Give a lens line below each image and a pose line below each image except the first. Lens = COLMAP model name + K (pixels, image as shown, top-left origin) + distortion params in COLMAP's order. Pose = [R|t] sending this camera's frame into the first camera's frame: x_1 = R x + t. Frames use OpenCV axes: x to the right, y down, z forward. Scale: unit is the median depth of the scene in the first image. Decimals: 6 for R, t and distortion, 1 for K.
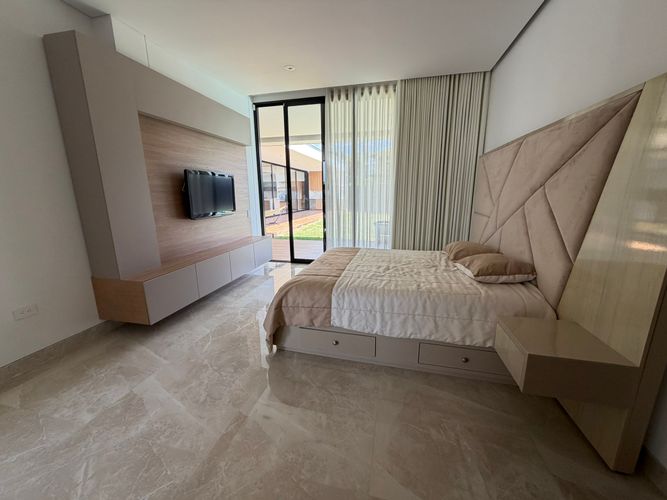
lens RADIAL K [[265.2, 0, 335.3], [0, 265.2, 247.4], [0, 0, 1]] dist [0.001953, 0.000488]
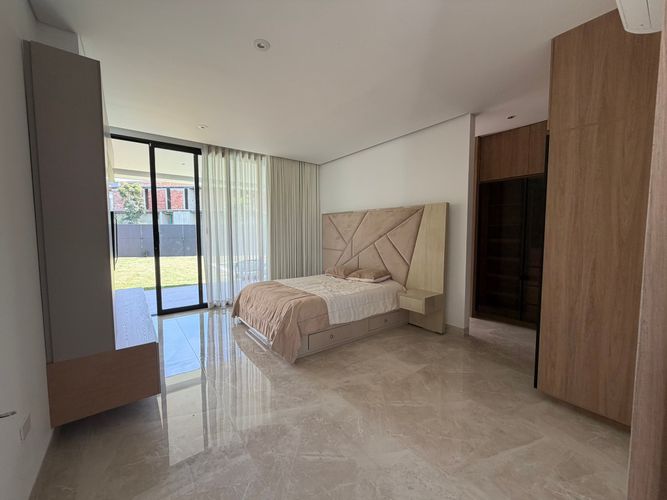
lens RADIAL K [[265.2, 0, 326.9], [0, 265.2, 252.8], [0, 0, 1]] dist [0.001953, 0.000488]
pose [[0.640324, -0.053615, 0.766232, -0.881902], [0.152638, 0.986548, -0.058525, -0.020025], [-0.752786, 0.154431, 0.639894, -0.014970]]
